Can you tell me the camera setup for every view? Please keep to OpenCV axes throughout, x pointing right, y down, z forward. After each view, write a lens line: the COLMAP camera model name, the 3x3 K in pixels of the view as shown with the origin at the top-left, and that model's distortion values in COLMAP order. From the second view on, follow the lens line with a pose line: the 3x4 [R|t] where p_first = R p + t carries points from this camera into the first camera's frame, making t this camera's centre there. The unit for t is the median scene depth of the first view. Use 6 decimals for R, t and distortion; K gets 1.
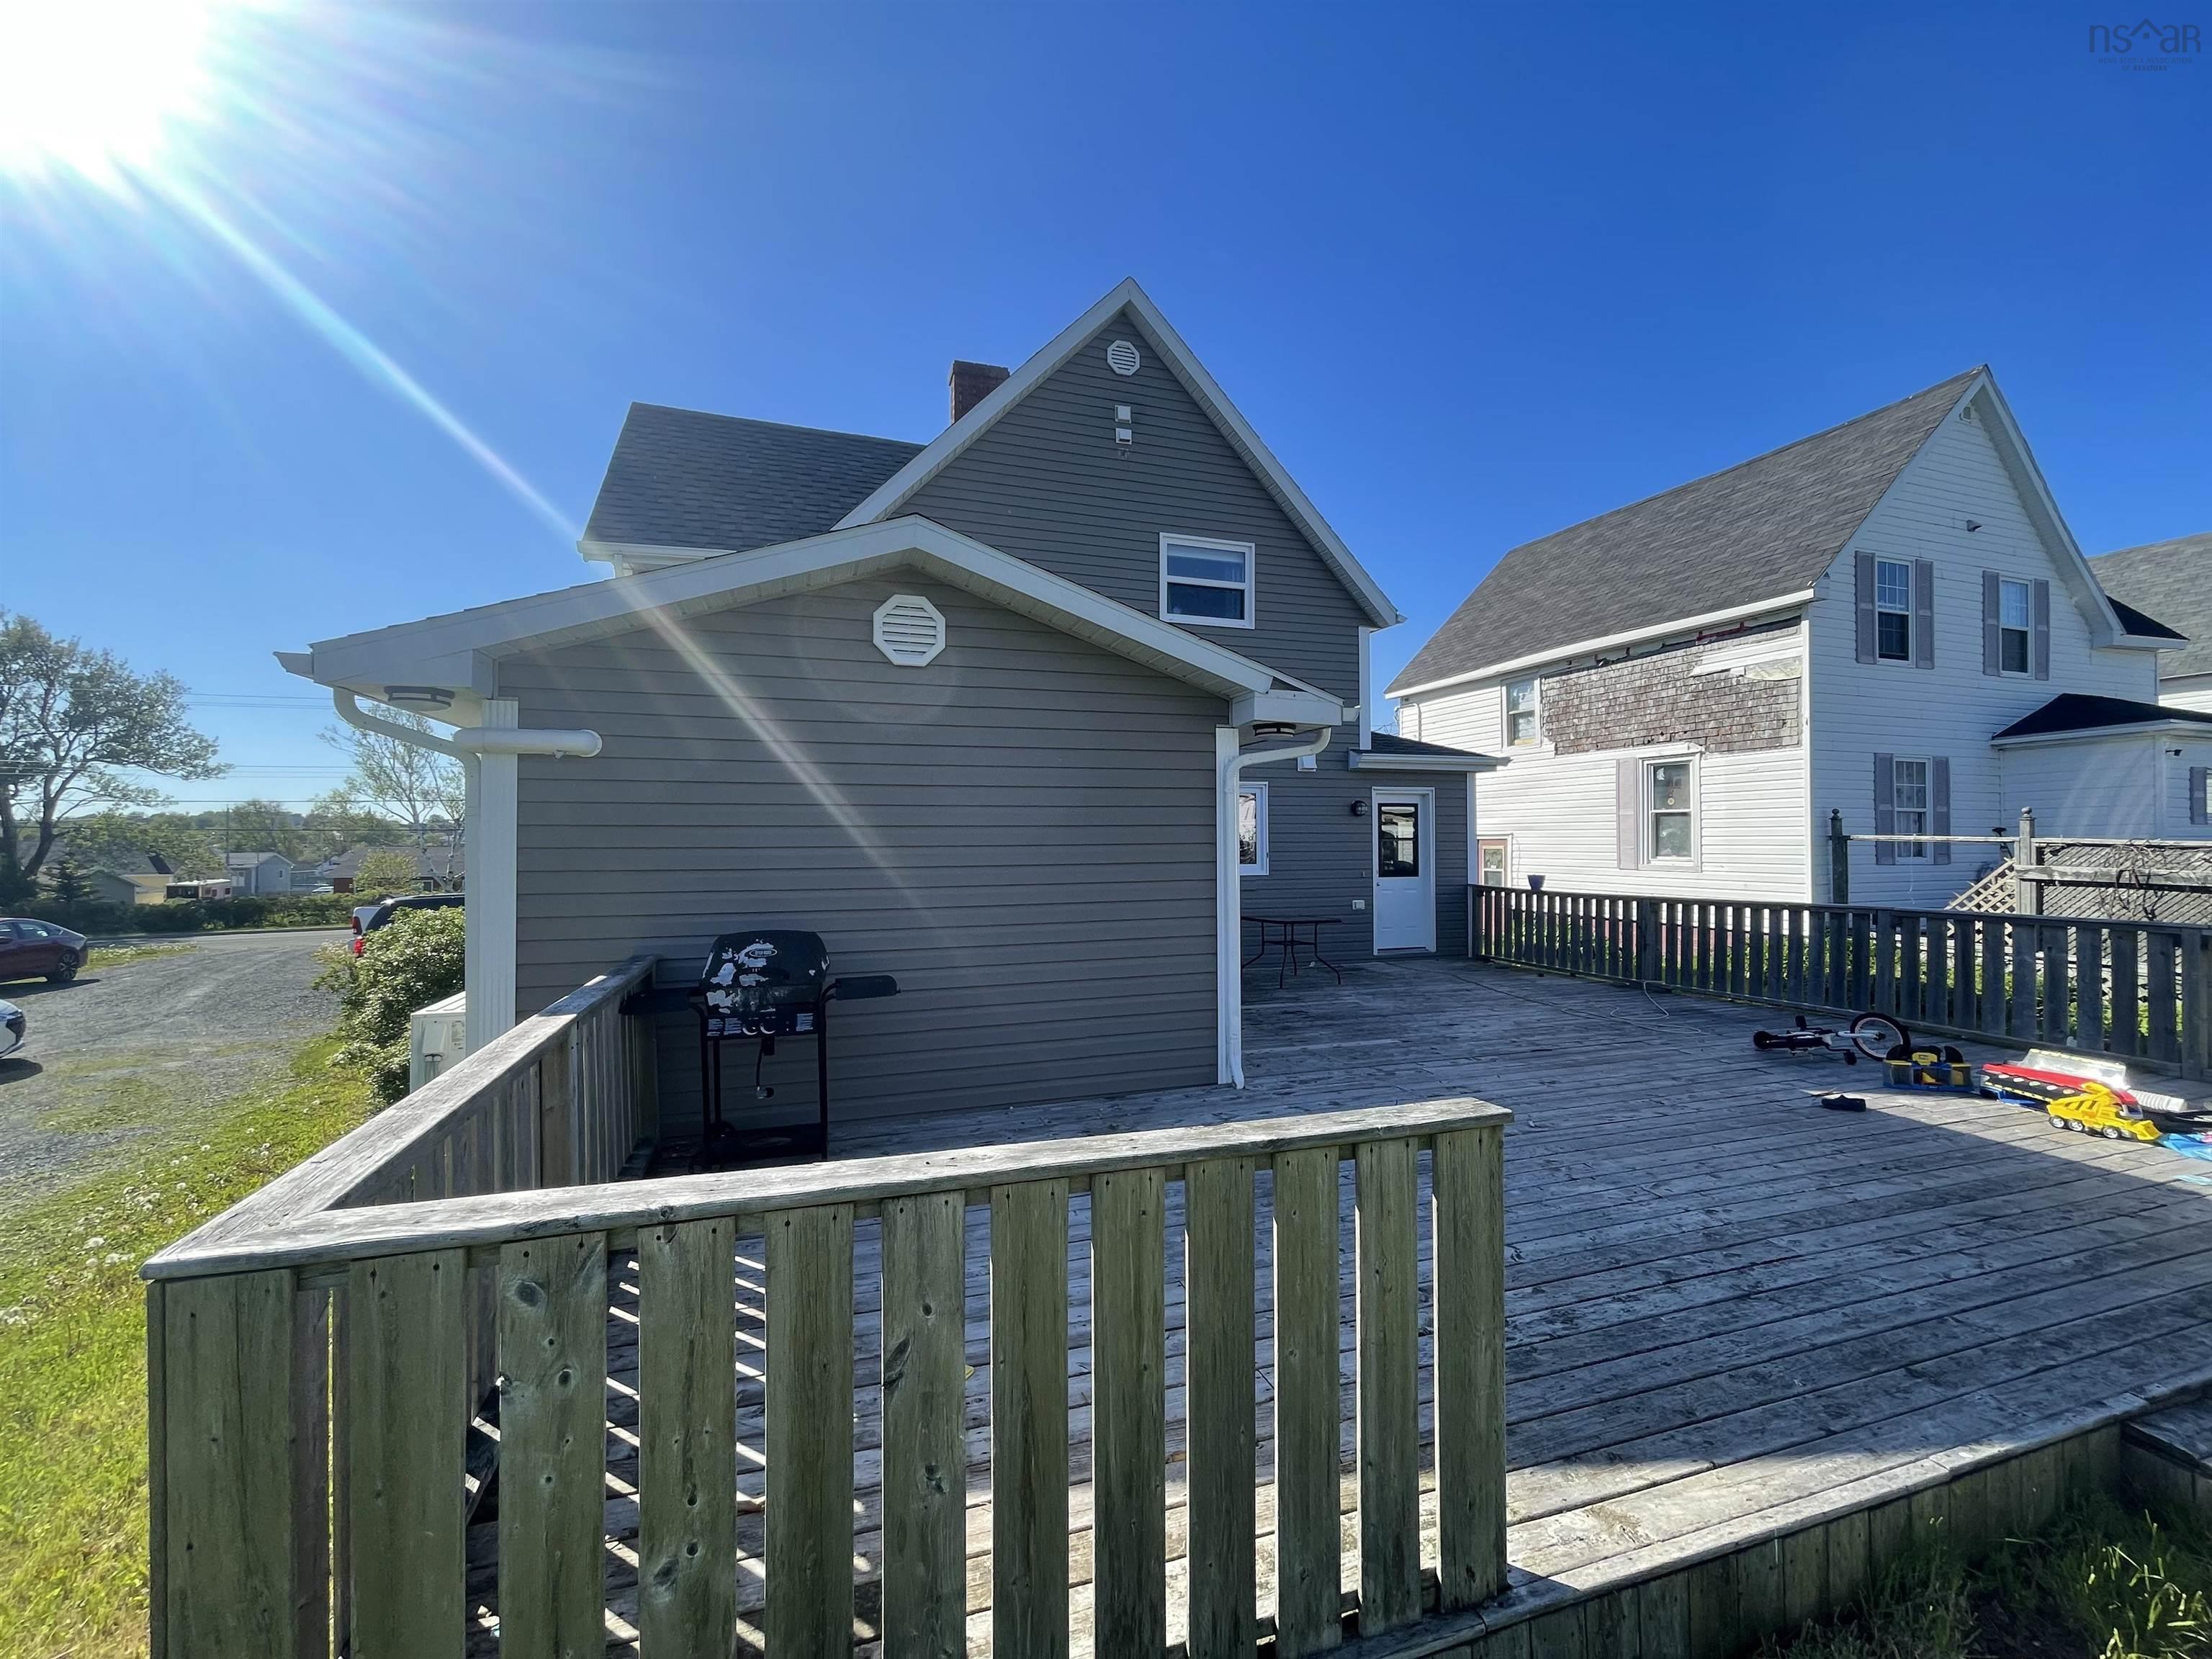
lens RADIAL K [[885.1, 0, 1106.0], [0, 885.1, 829.5], [0, 0, 1]] dist [-0.000615, -0.000032]
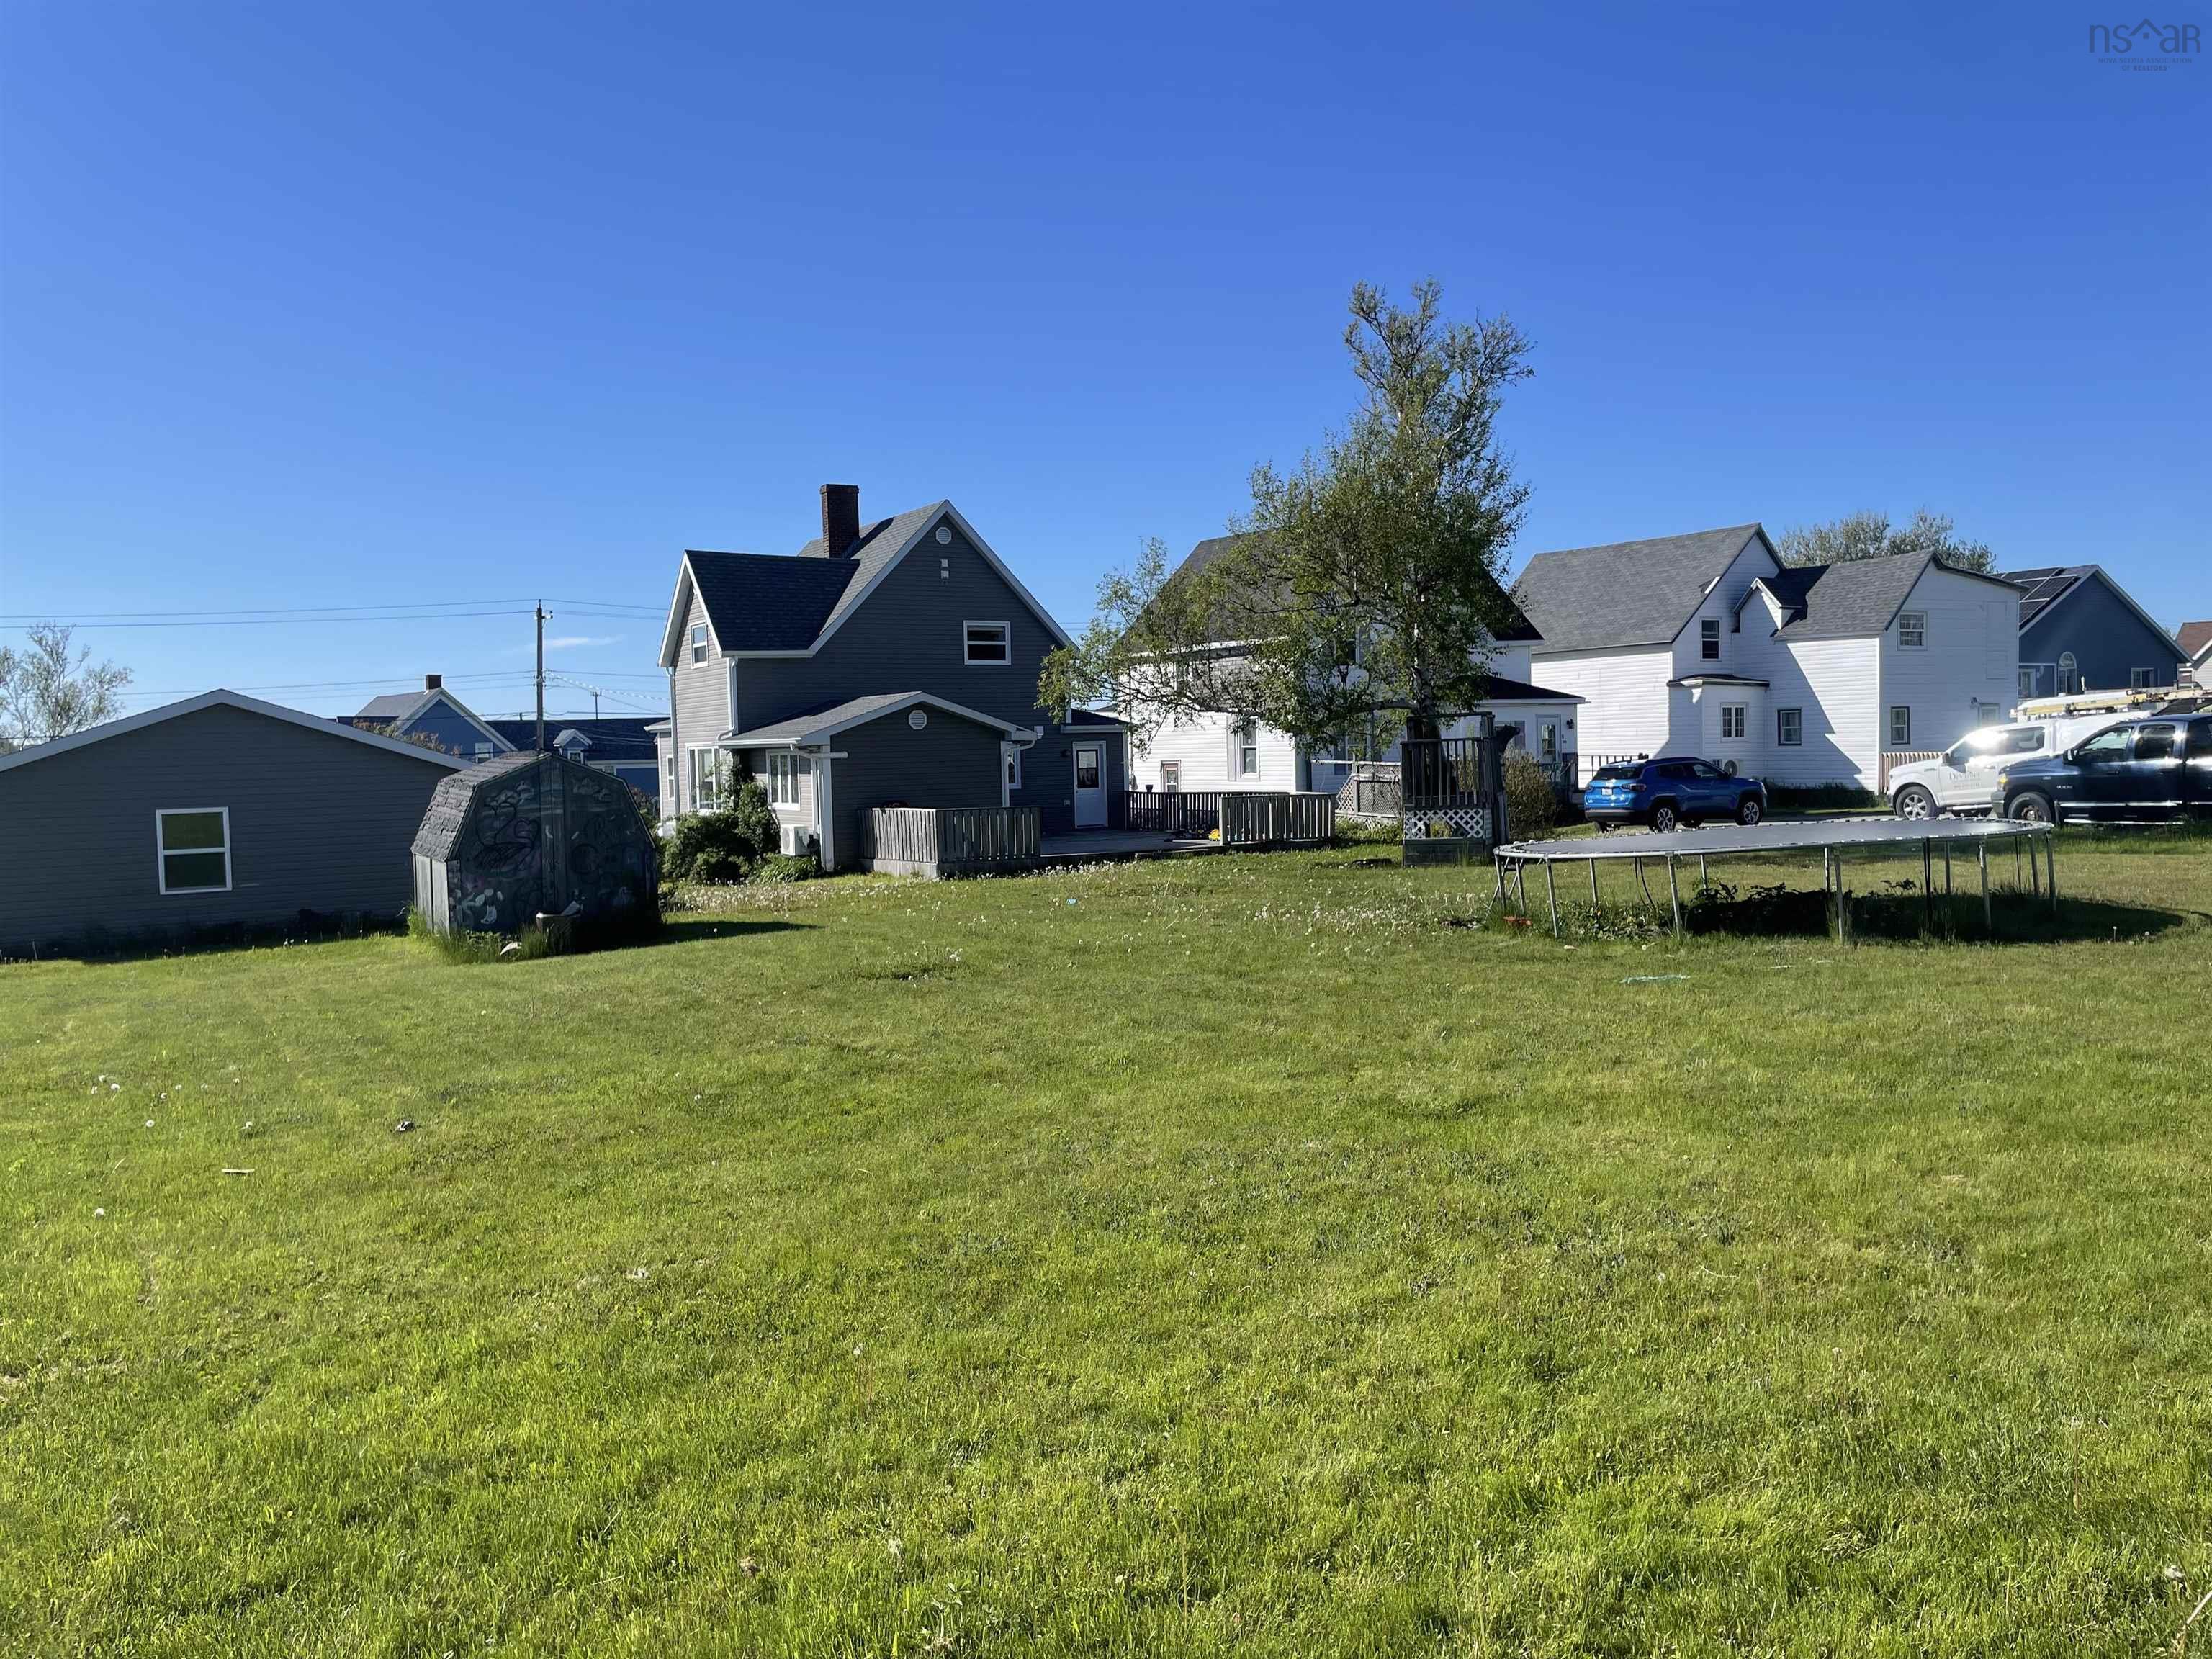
lens RADIAL K [[1675.3, 0, 1106.0], [0, 1675.3, 829.5], [0, 0, 1]] dist [0.000516, -0.000006]
pose [[0.976802, -0.031126, 0.211871, -0.415122], [0.018478, 0.997941, 0.061418, -0.081137], [-0.213347, -0.056079, 0.975366, -2.632853]]
